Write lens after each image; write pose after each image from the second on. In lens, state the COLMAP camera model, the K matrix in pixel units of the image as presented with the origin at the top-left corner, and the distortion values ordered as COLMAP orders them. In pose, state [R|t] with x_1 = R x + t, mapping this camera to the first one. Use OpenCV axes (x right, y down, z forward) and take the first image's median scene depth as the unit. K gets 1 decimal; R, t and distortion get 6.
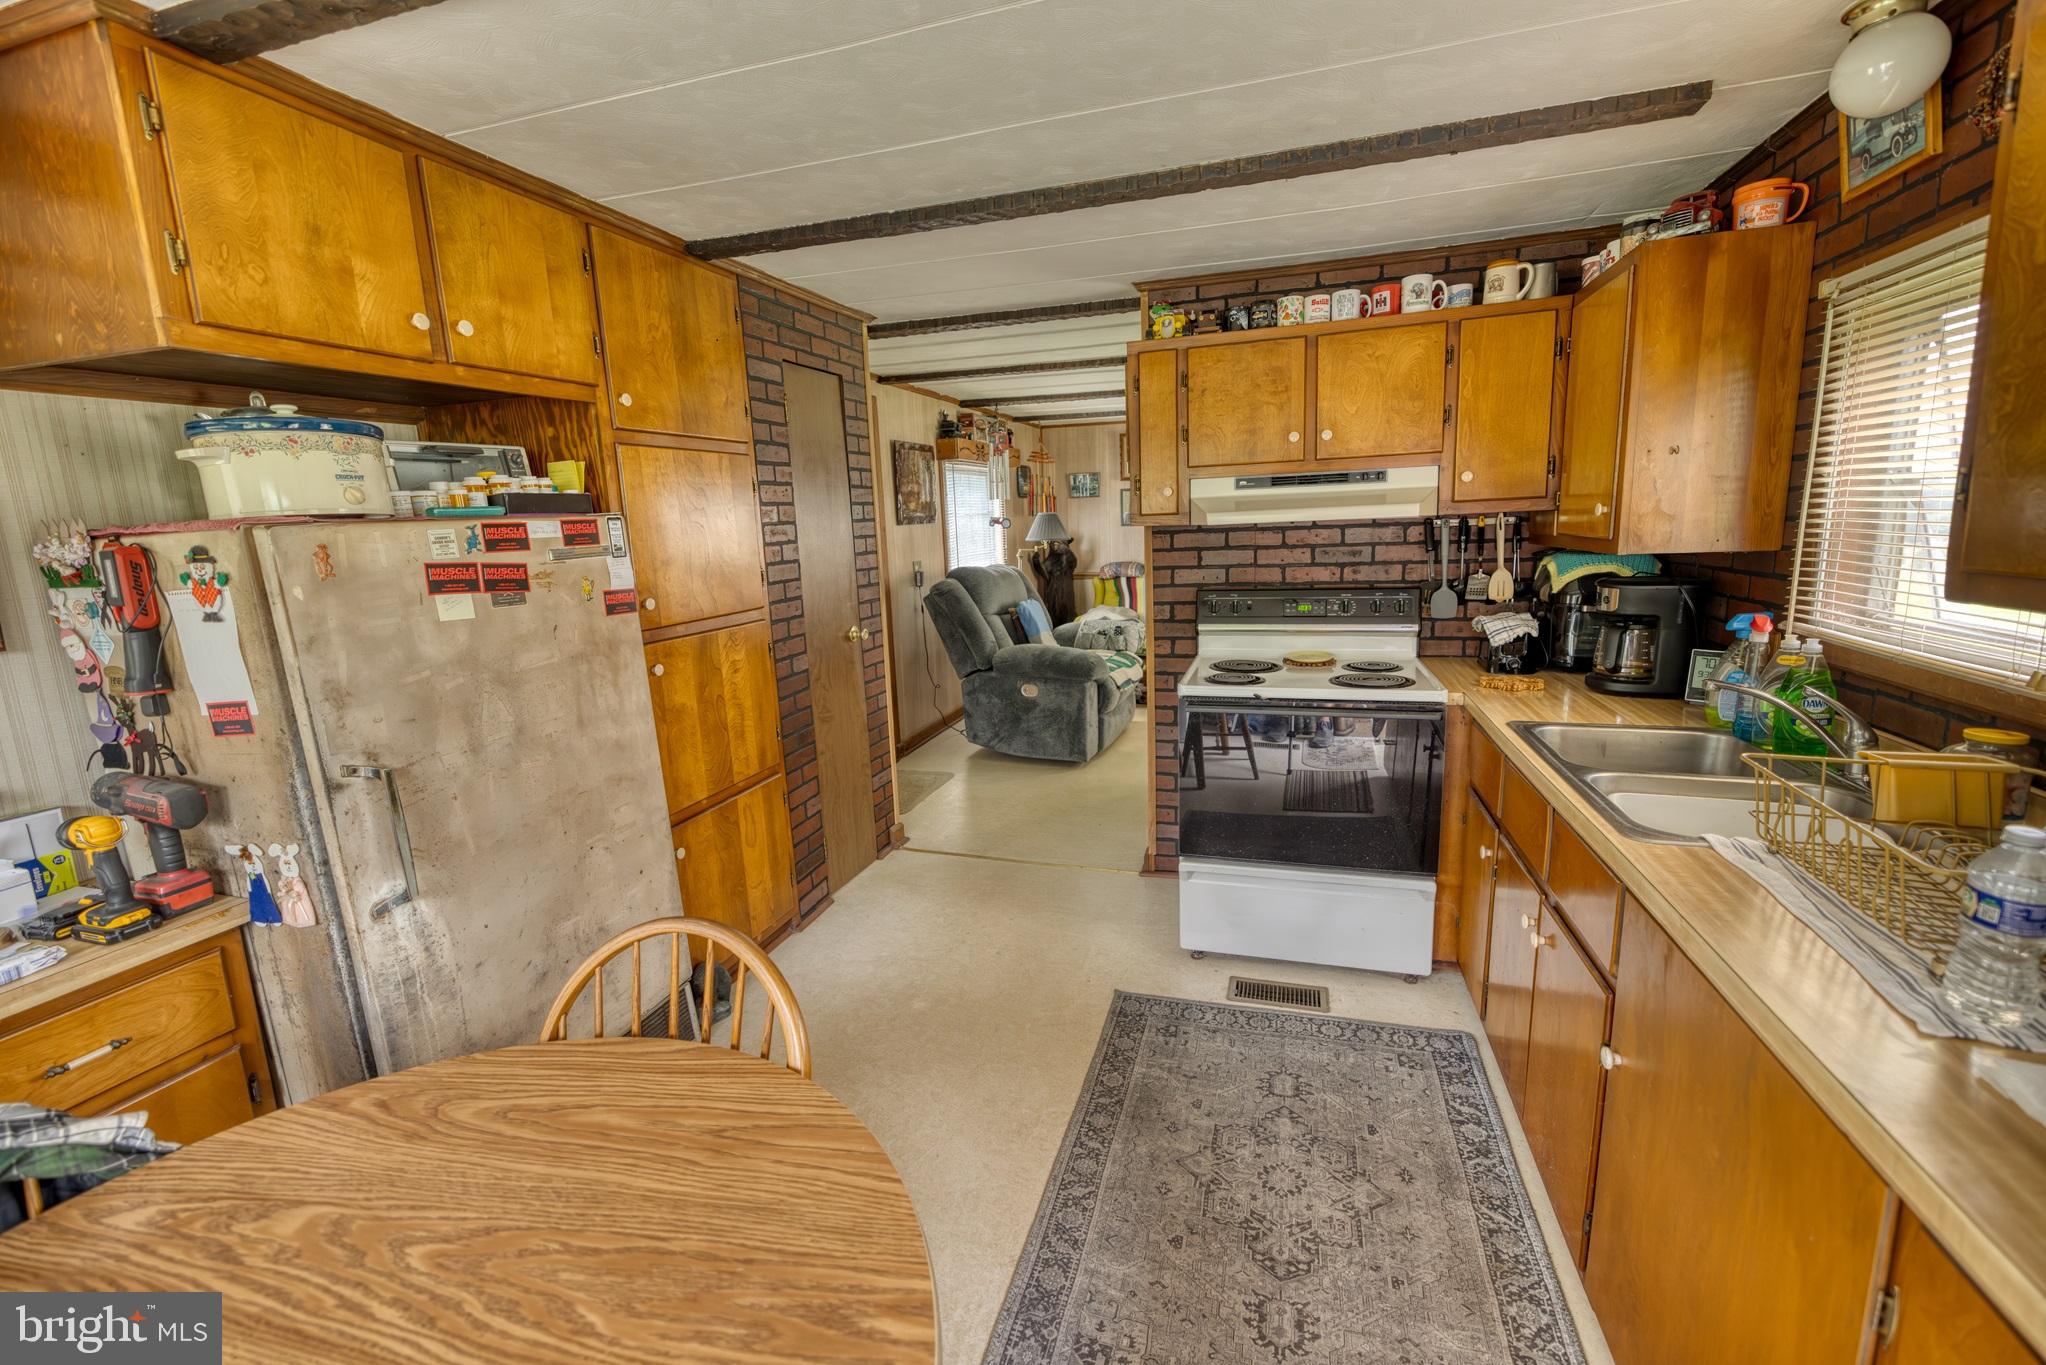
lens RADIAL K [[857.3, 0, 1026.7], [0, 857.3, 678.8], [0, 0, 1]] dist [0.001084, -0.000244]
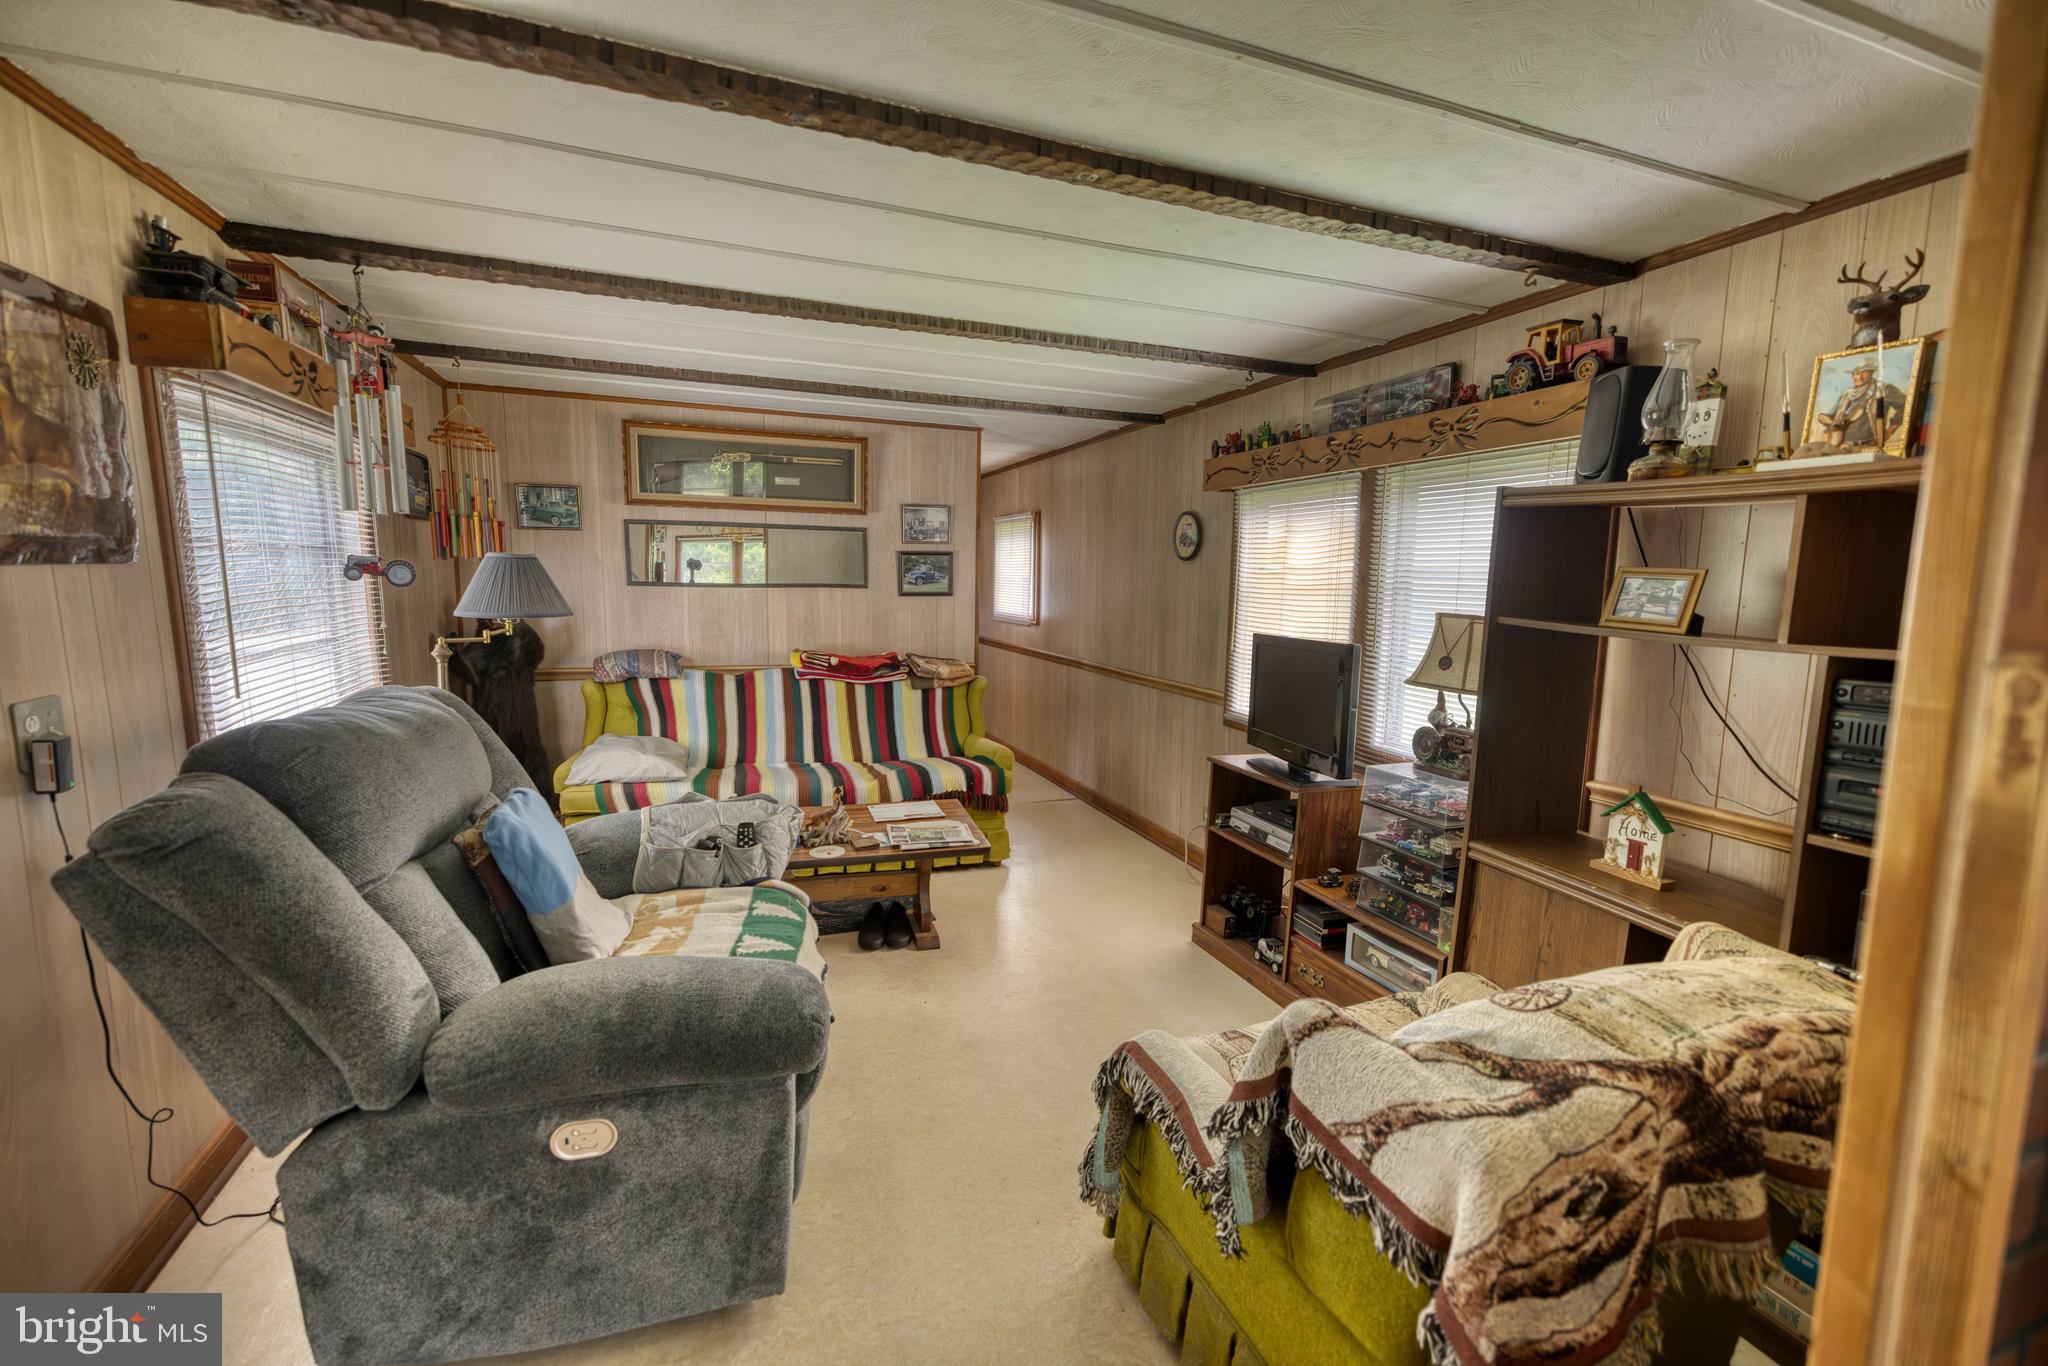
lens RADIAL K [[858.1, 0, 1029.2], [0, 858.1, 684.6], [0, 0, 1]] dist [0.001084, -0.000244]
pose [[0.780694, -0.032922, 0.624046, -0.048411], [0.069531, 0.996987, -0.034387, -0.104448], [-0.621033, 0.070236, 0.780631, 0.557989]]
